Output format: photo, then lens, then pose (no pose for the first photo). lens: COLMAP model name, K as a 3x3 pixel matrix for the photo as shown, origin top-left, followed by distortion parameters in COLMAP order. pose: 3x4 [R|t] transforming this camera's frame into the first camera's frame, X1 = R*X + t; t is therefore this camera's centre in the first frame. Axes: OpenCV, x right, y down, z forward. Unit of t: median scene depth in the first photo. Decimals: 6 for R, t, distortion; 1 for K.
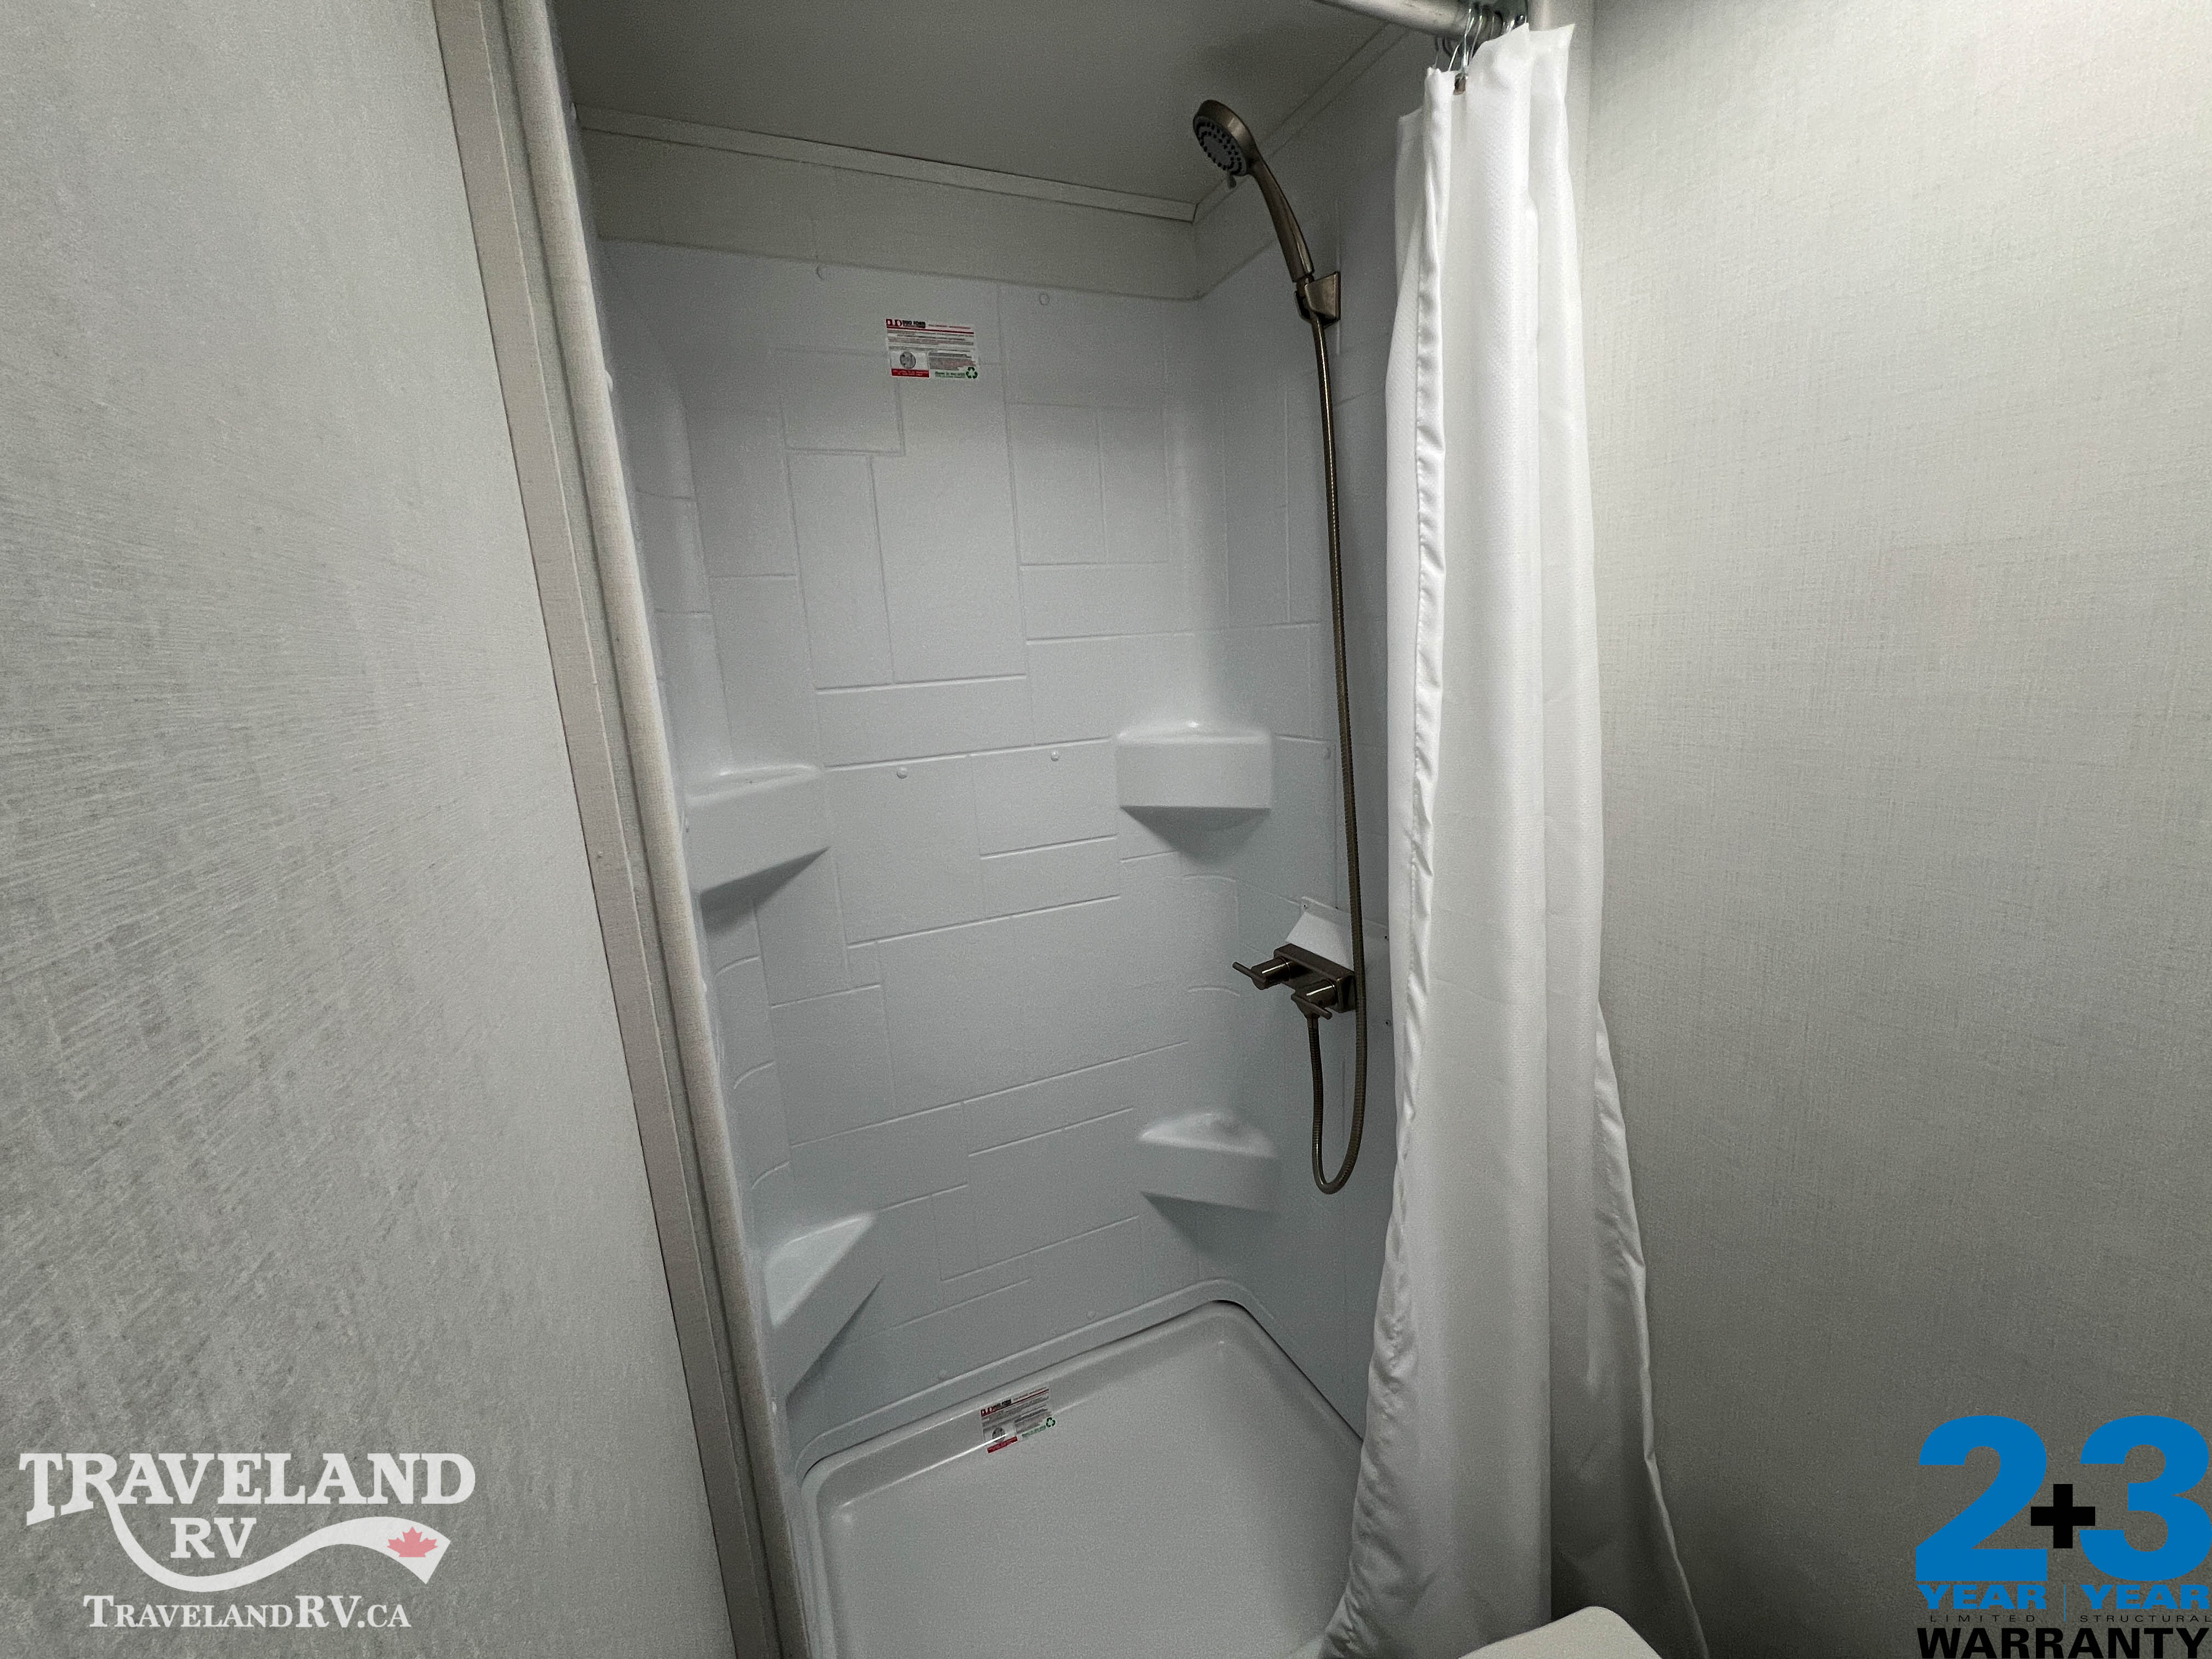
lens RADIAL K [[882.8, 0, 1103.5], [0, 882.8, 827.7], [0, 0, 1]] dist [-0.002693, 0.000253]
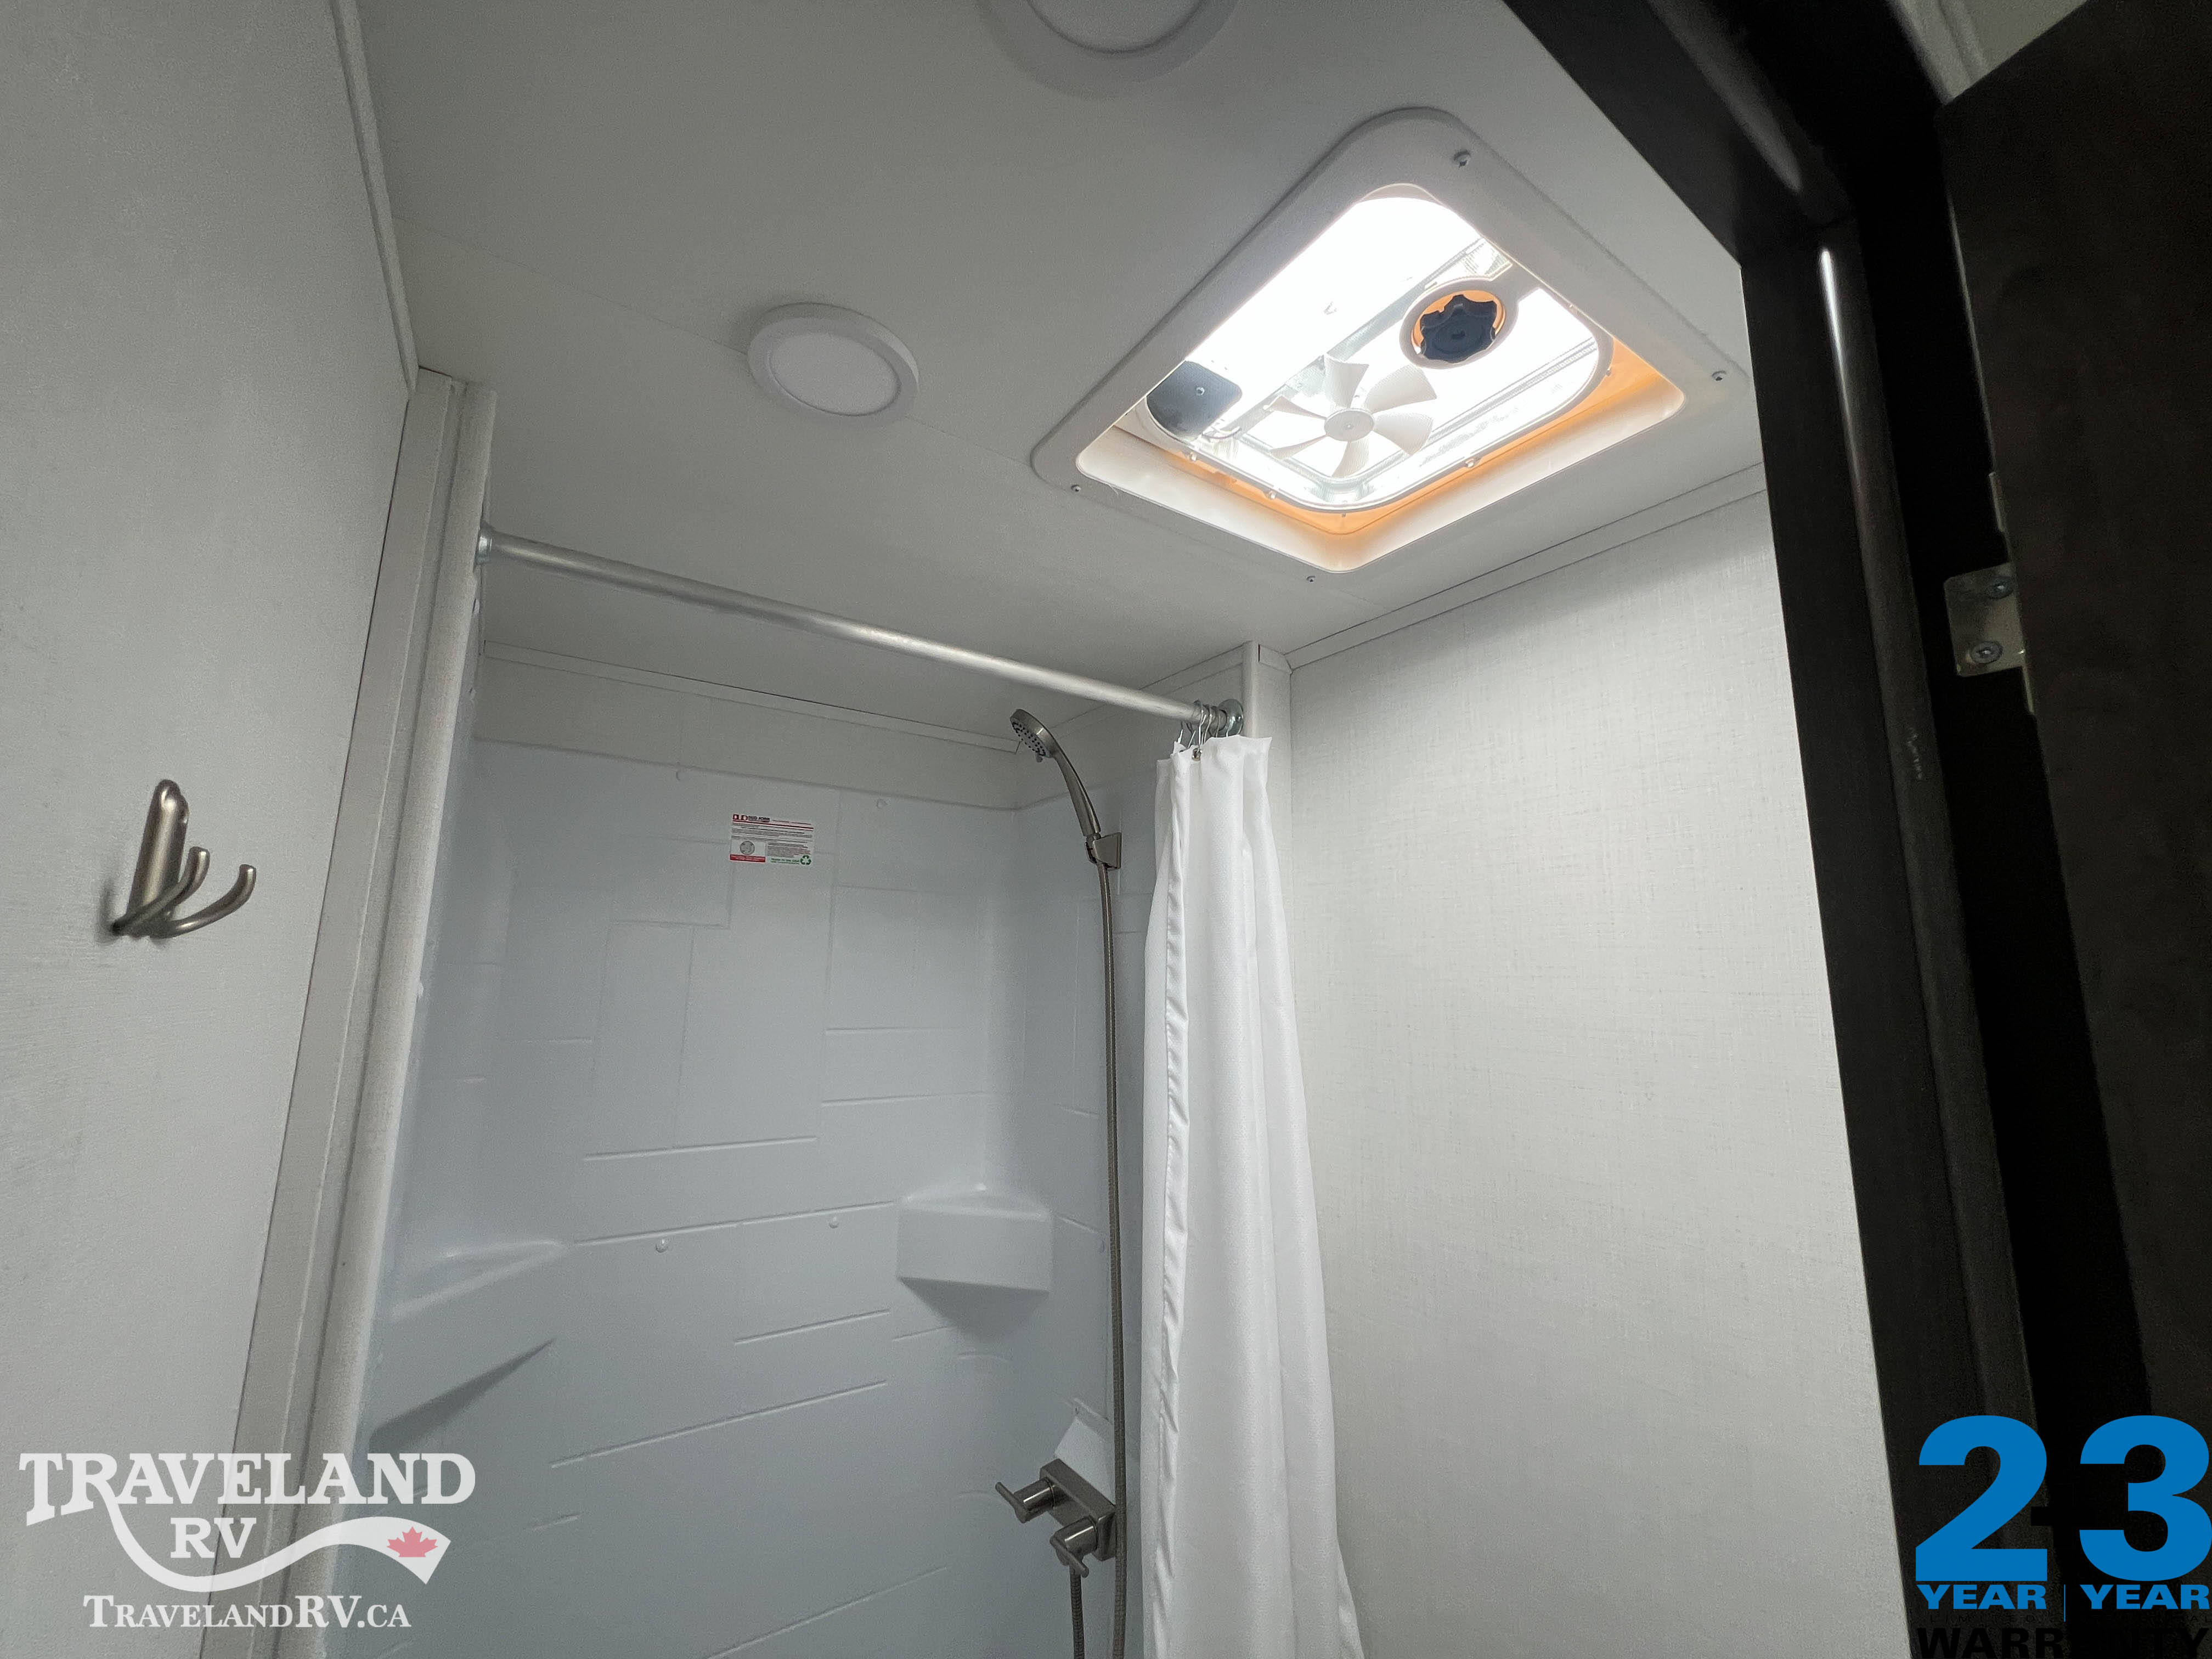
lens RADIAL K [[882.8, 0, 1103.5], [0, 882.8, 827.7], [0, 0, 1]] dist [-0.002693, 0.000253]
pose [[0.981321, 0.104763, 0.161351, 0.050867], [-0.038955, 0.929553, -0.366625, -0.214909], [-0.188393, 0.353492, 0.916271, -0.158820]]
